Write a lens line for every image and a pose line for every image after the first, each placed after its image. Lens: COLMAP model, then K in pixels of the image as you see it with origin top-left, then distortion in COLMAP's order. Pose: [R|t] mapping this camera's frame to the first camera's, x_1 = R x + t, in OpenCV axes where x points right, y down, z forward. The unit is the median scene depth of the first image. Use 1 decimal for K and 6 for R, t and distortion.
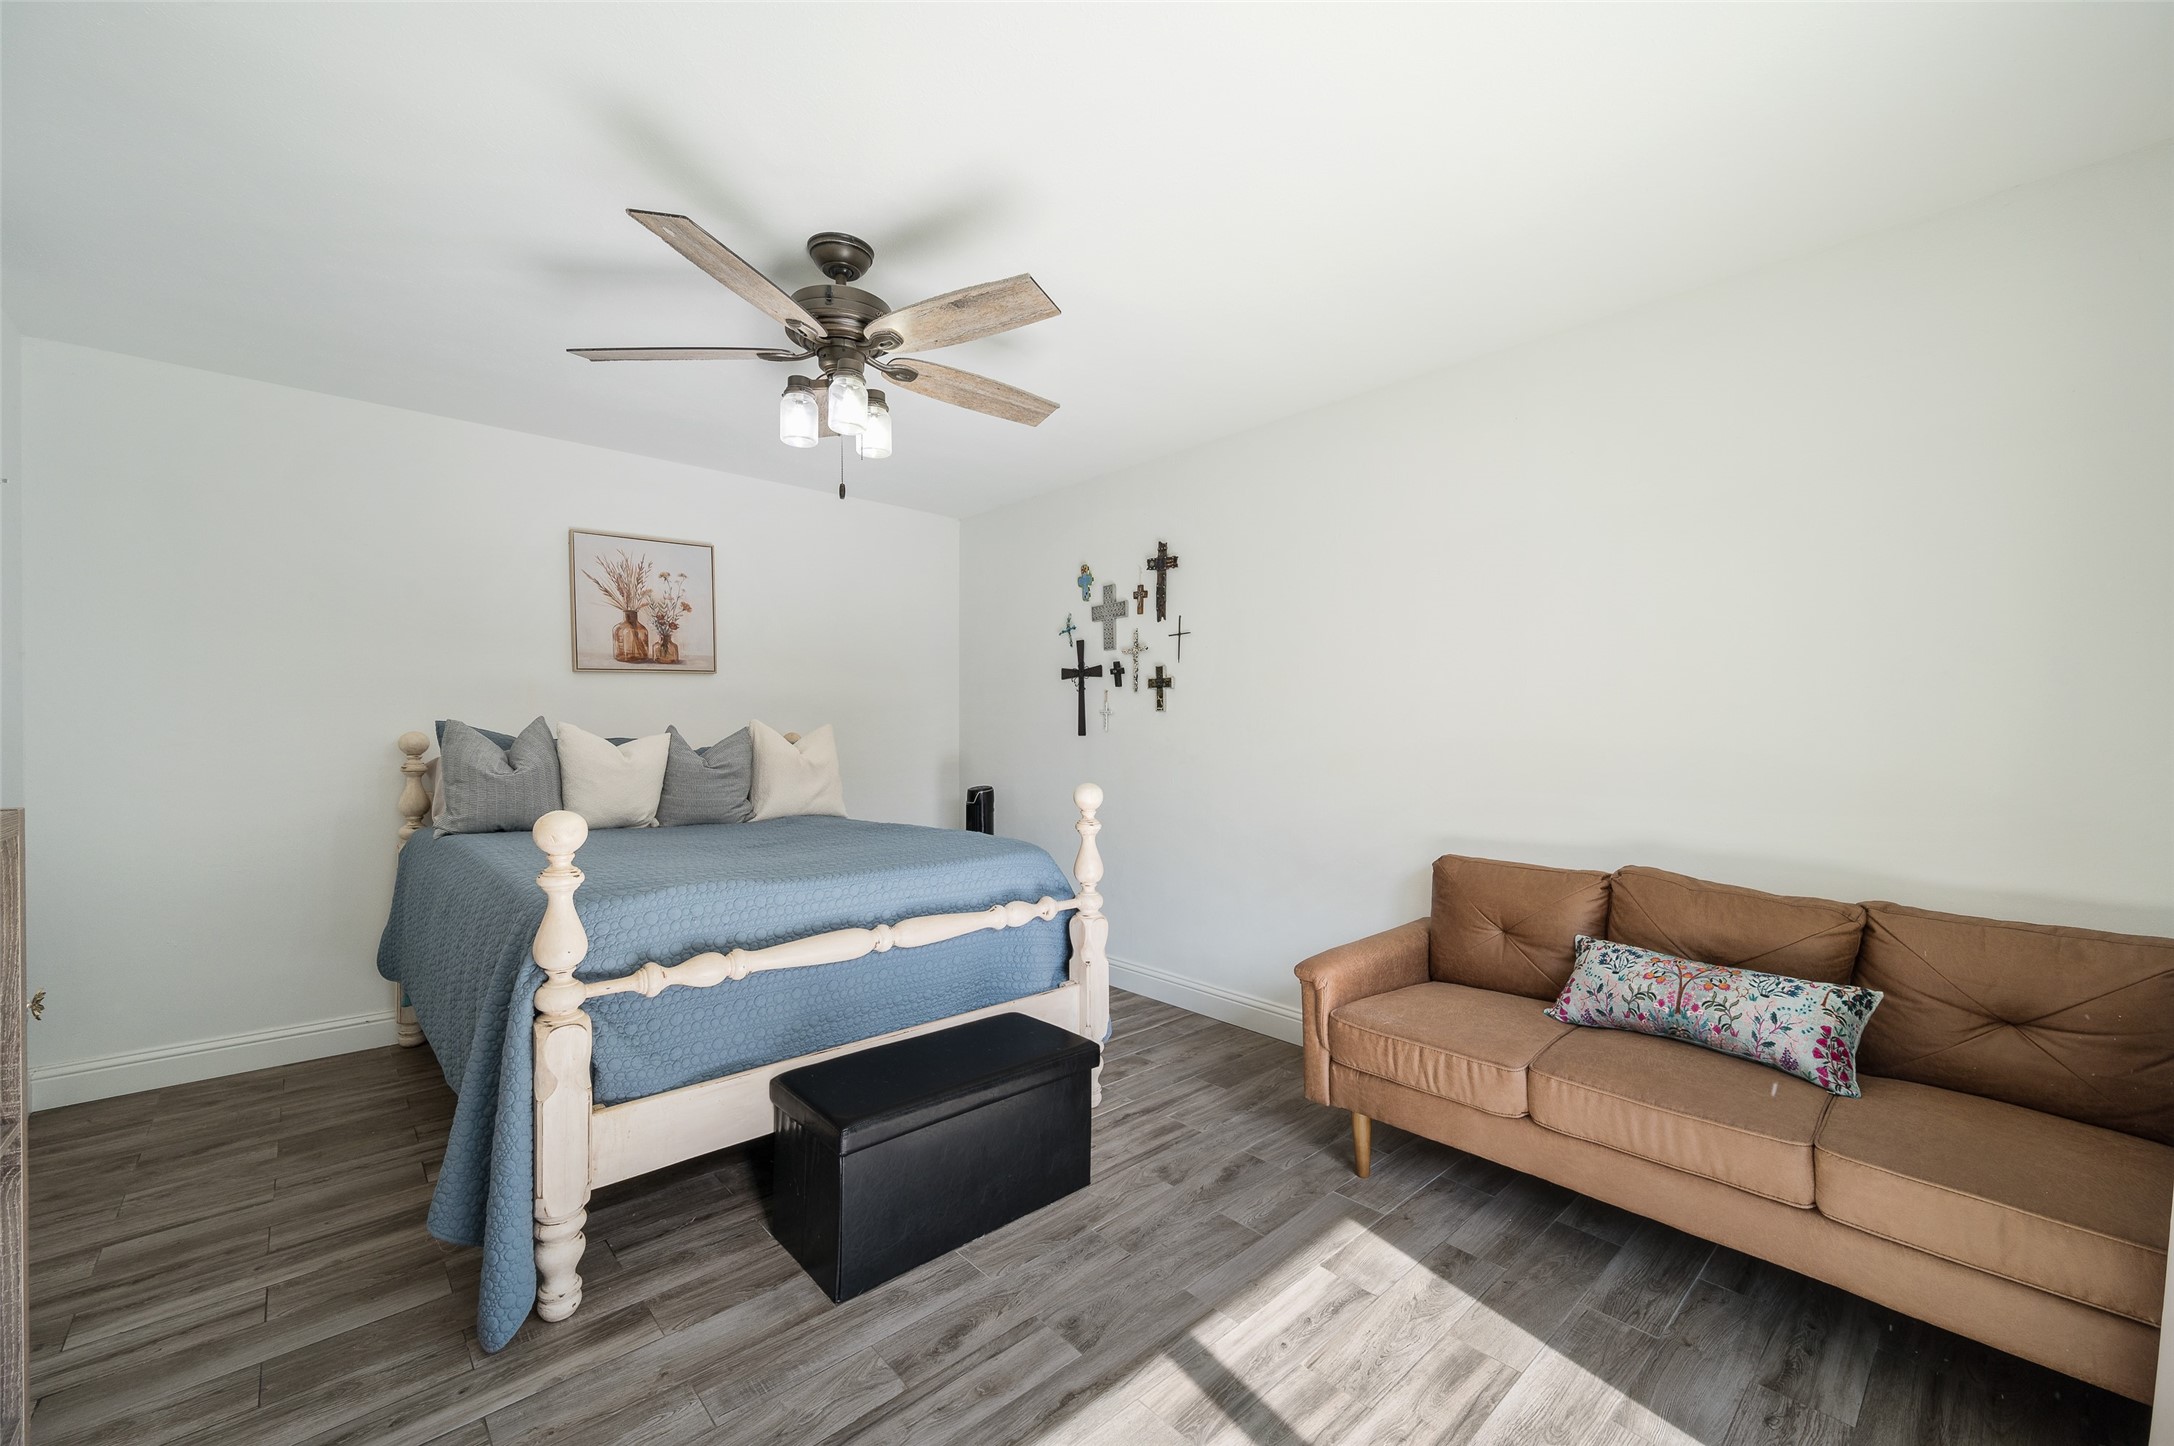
lens RADIAL K [[874.3, 0, 1096.0], [0, 874.3, 722.7], [0, 0, 1]] dist [0.000300, 0.000685]
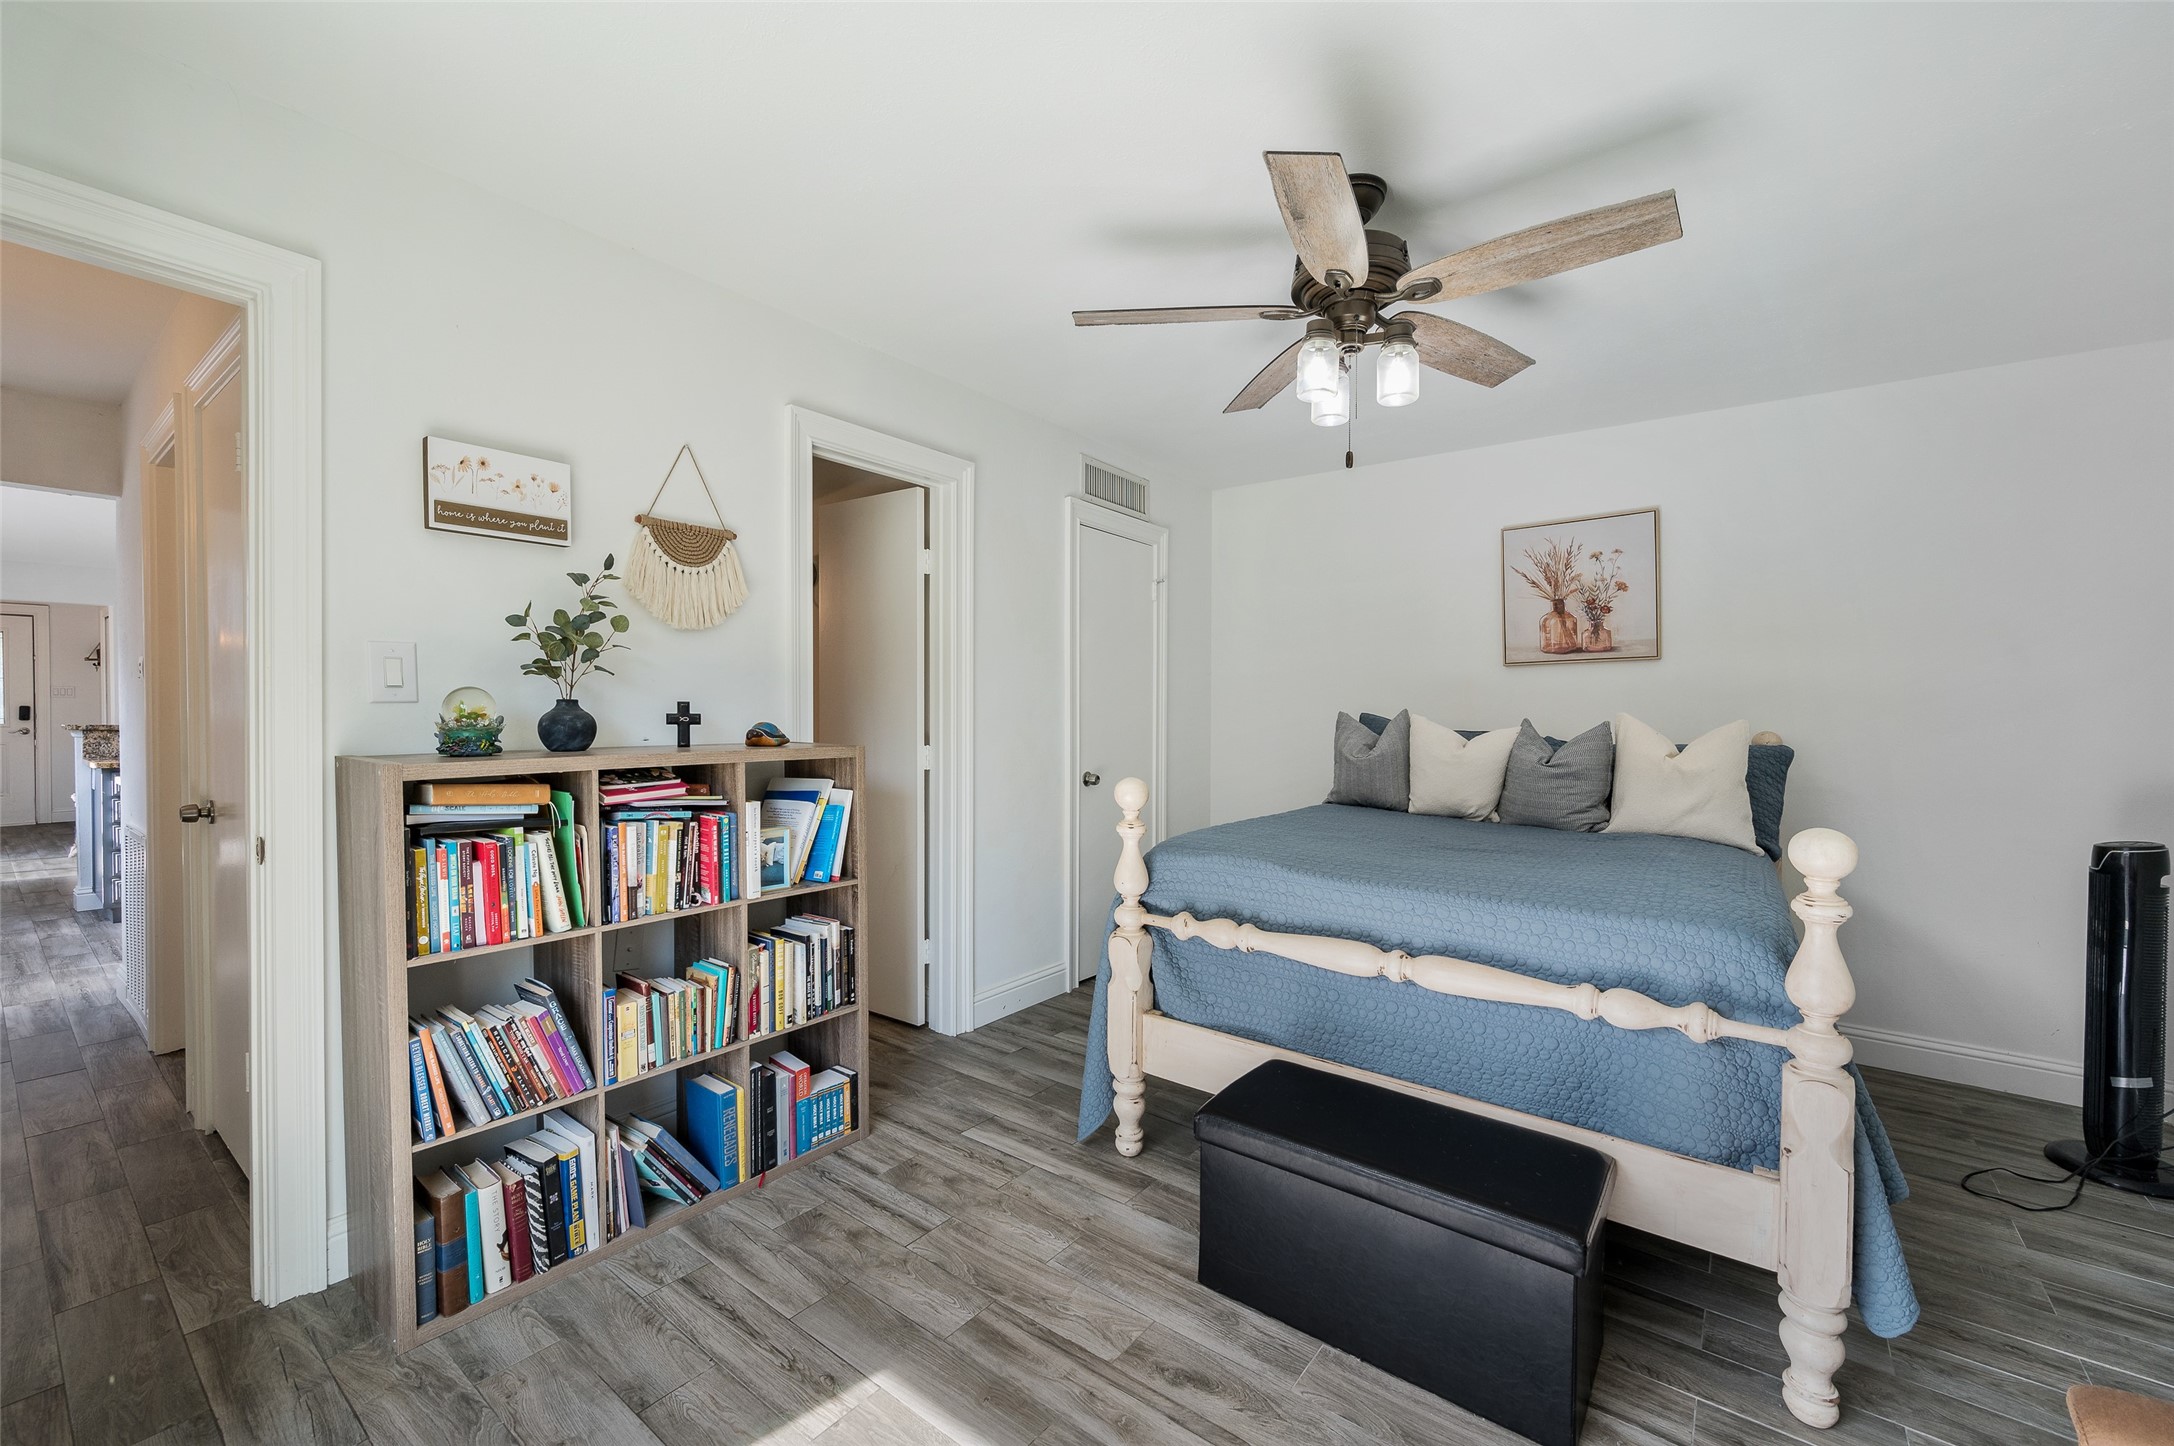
lens RADIAL K [[874.3, 0, 1092.3], [0, 874.3, 723.0], [0, 0, 1]] dist [0.000300, 0.000685]
pose [[0.168283, 0.011474, -0.985672, 0.495051], [-0.008661, 0.999911, 0.010161, 0.002860], [0.985701, 0.006827, 0.168367, 0.509650]]
